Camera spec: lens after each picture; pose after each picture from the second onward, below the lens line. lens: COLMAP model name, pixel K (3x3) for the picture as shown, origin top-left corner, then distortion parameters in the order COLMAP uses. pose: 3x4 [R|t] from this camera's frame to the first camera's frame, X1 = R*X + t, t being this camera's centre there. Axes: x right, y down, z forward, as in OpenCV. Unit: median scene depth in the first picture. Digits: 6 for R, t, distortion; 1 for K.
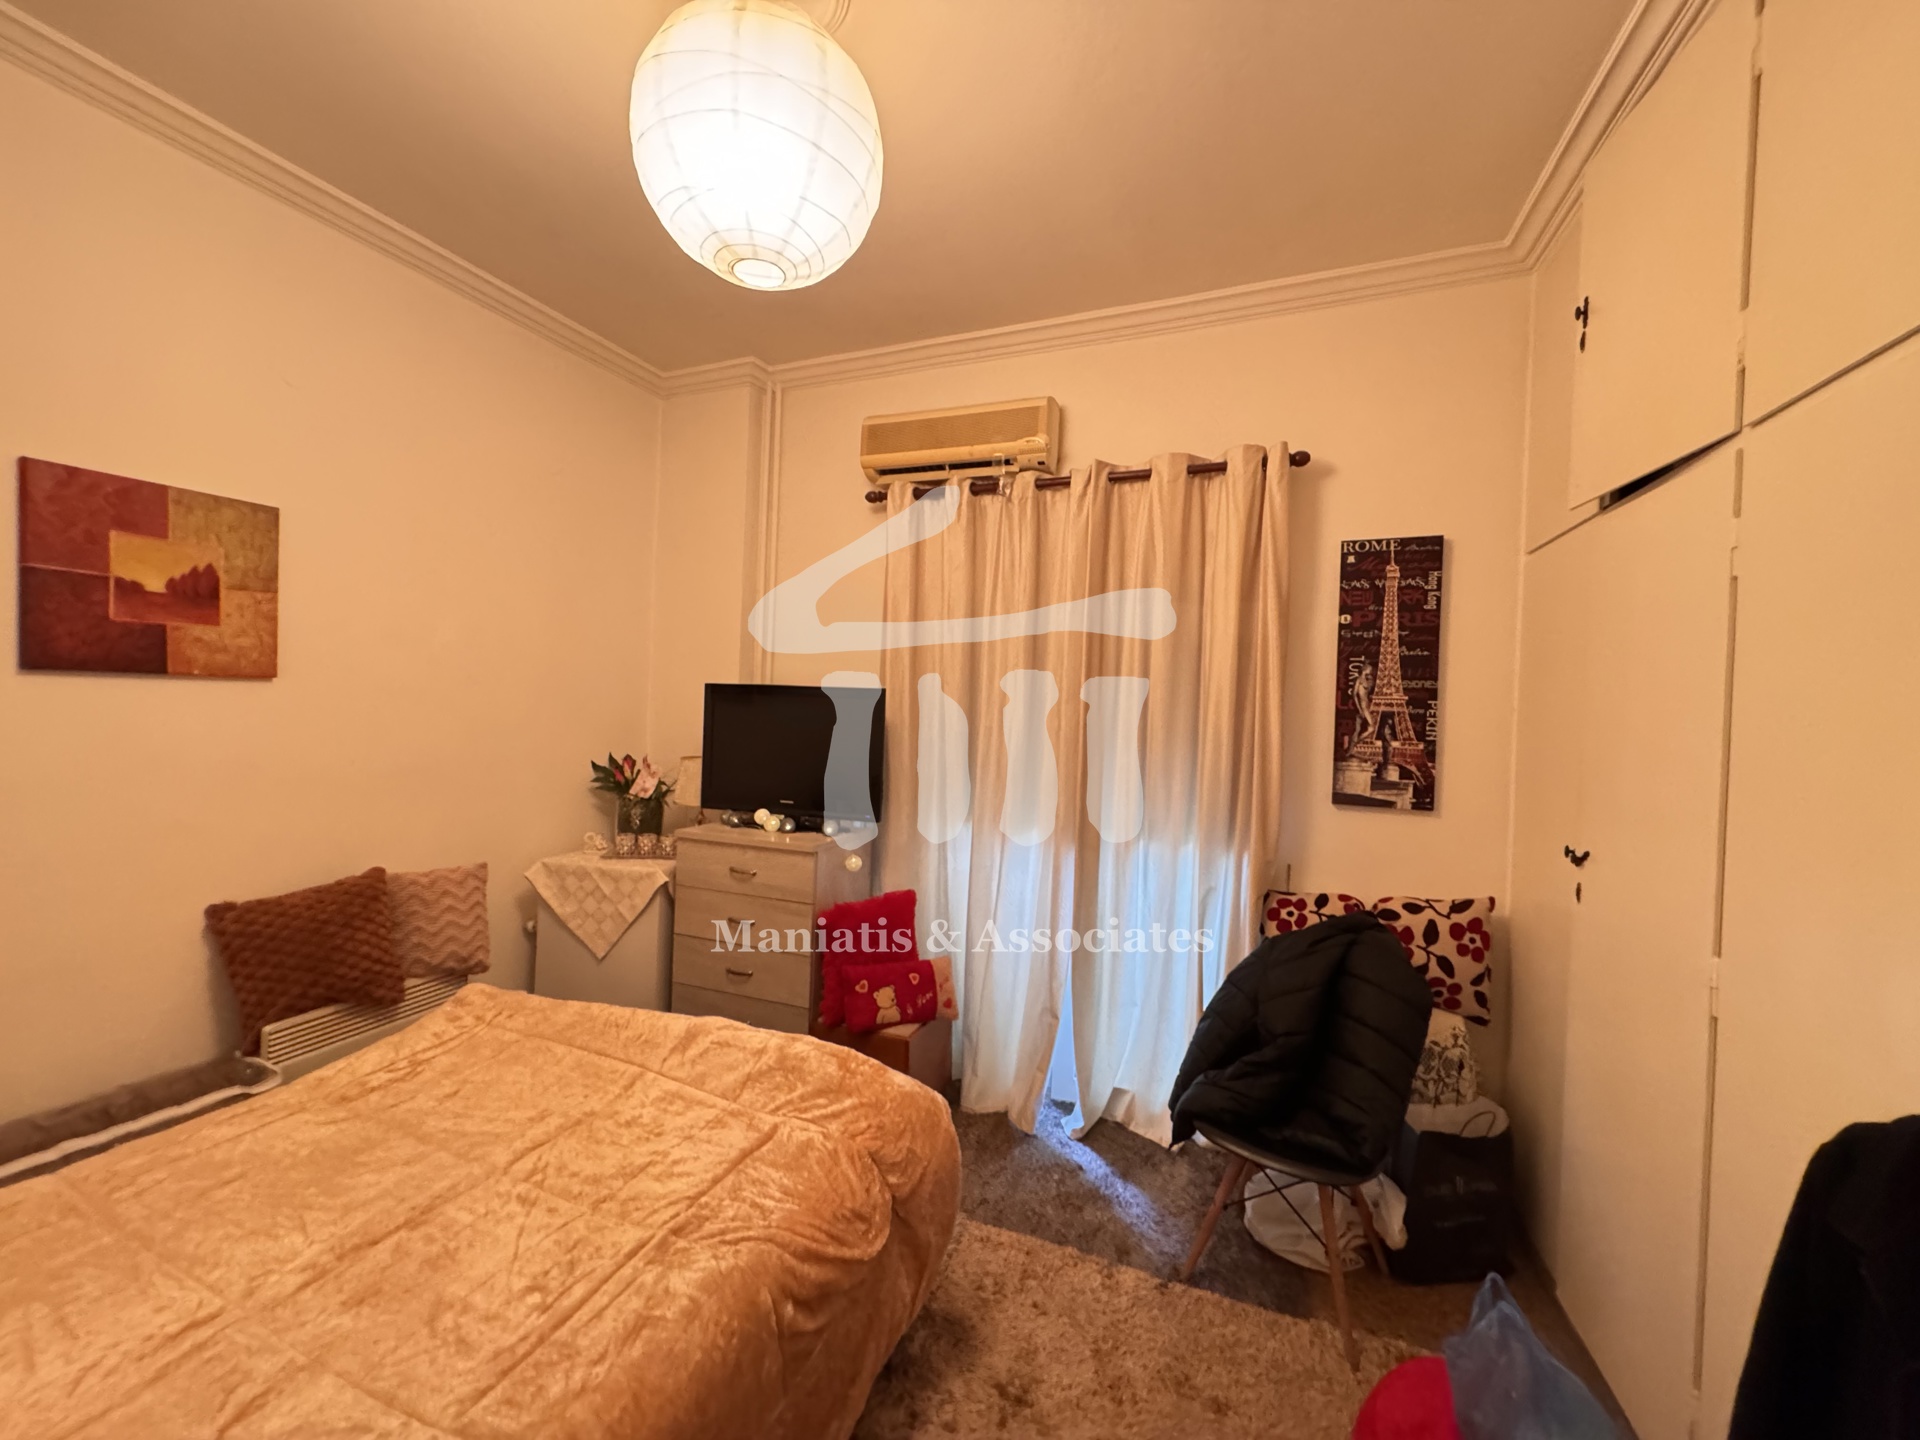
lens RADIAL K [[757.8, 0, 959.0], [0, 757.8, 722.9], [0, 0, 1]] dist [-0.003720, 0.000541]
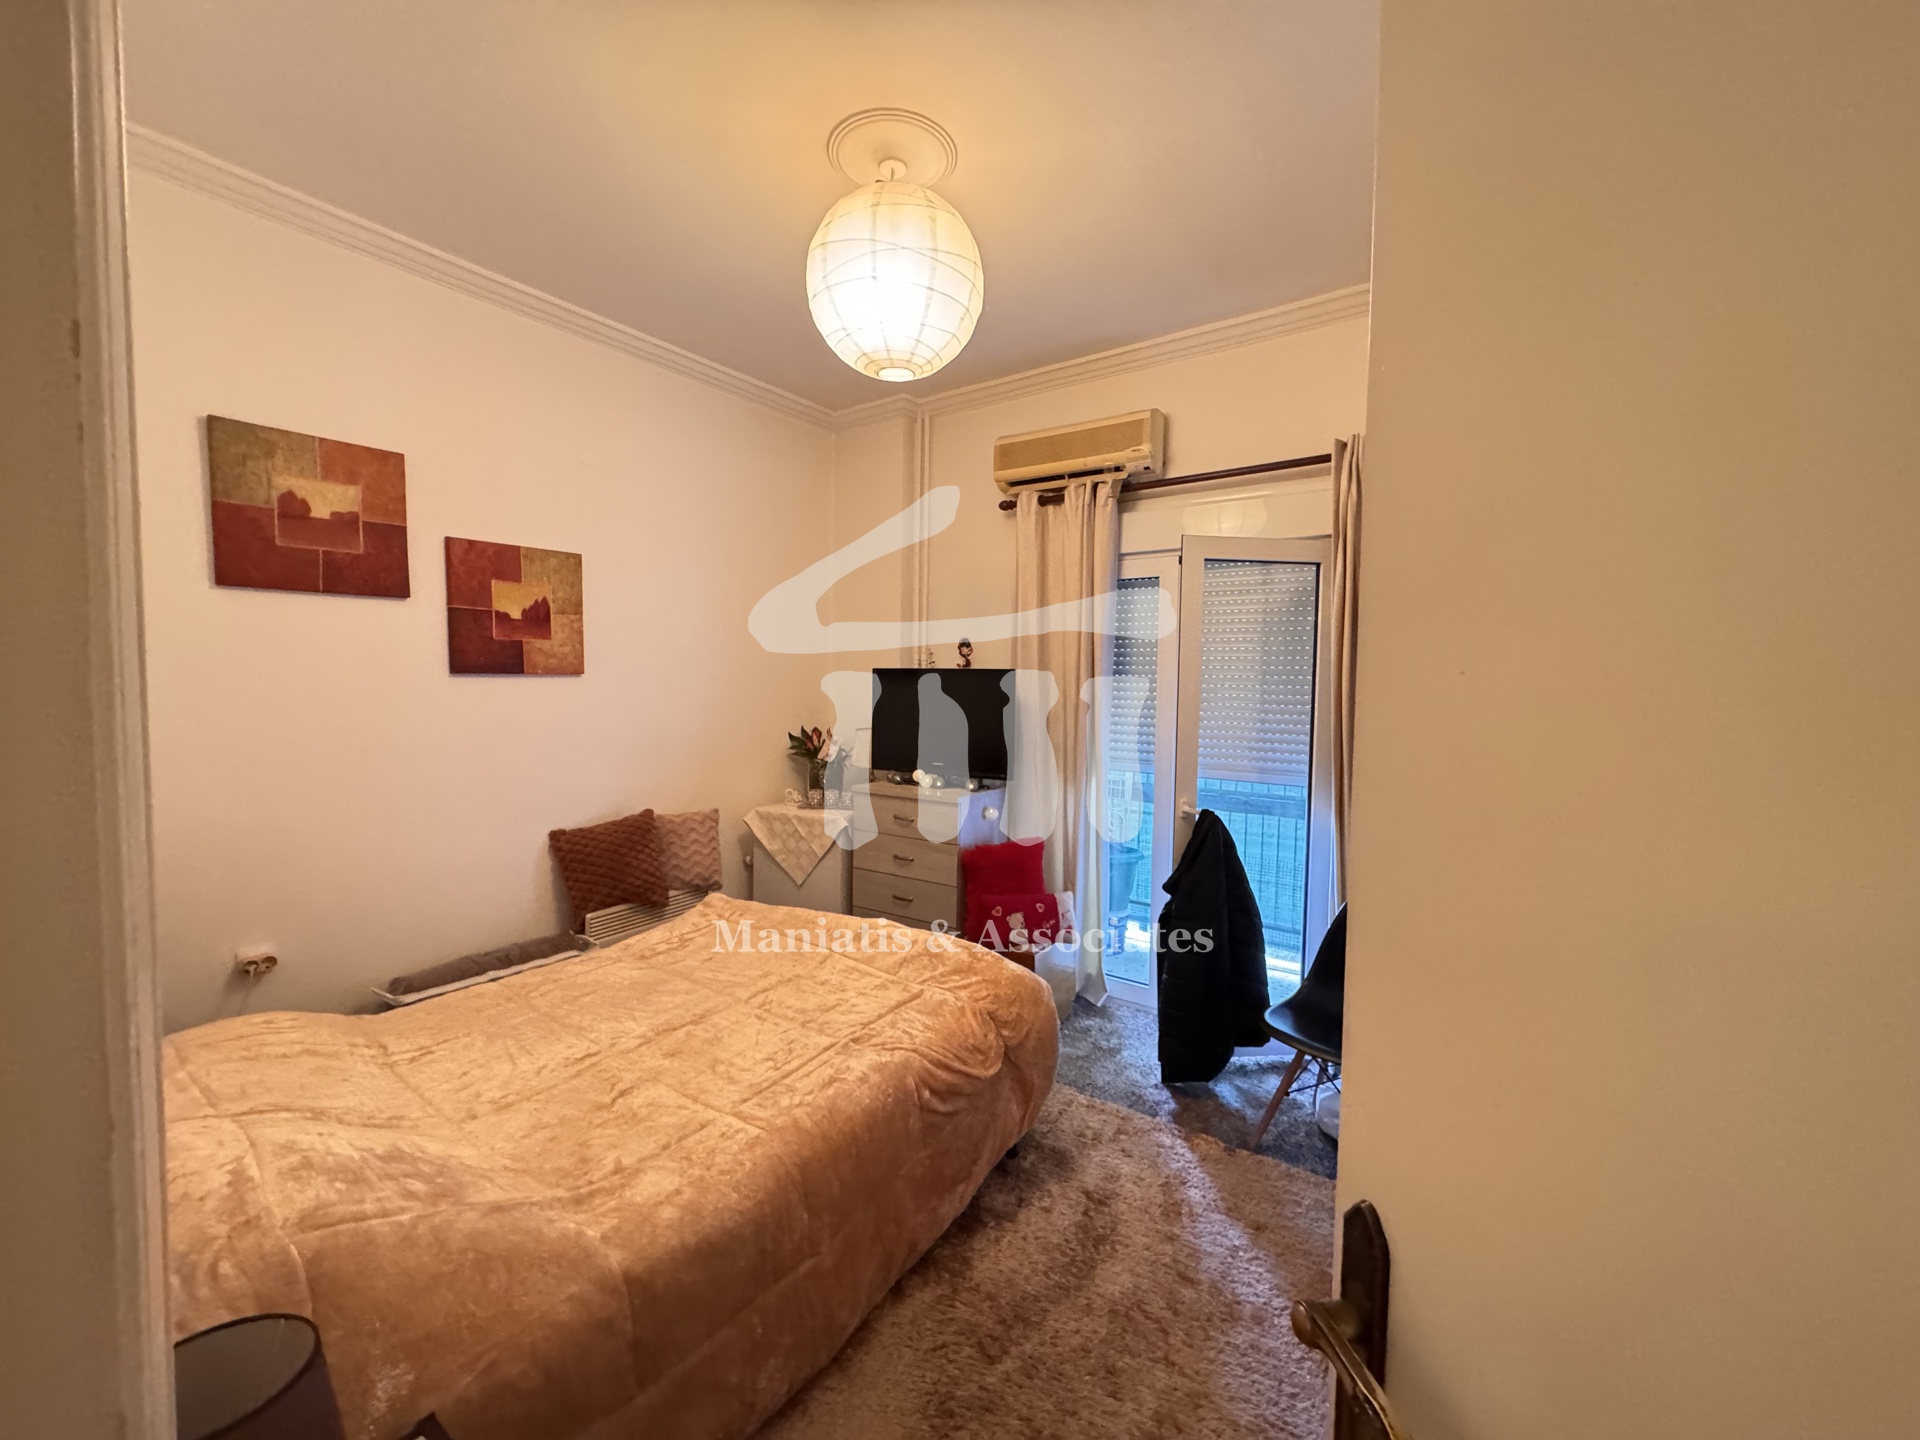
lens RADIAL K [[757.8, 0, 959.0], [0, 757.8, 722.3], [0, 0, 1]] dist [-0.003720, 0.000541]
pose [[0.975012, -0.011721, -0.221842, 0.120489], [0.018694, 0.999394, 0.029359, 0.003284], [0.221364, -0.032773, 0.974640, -0.281928]]
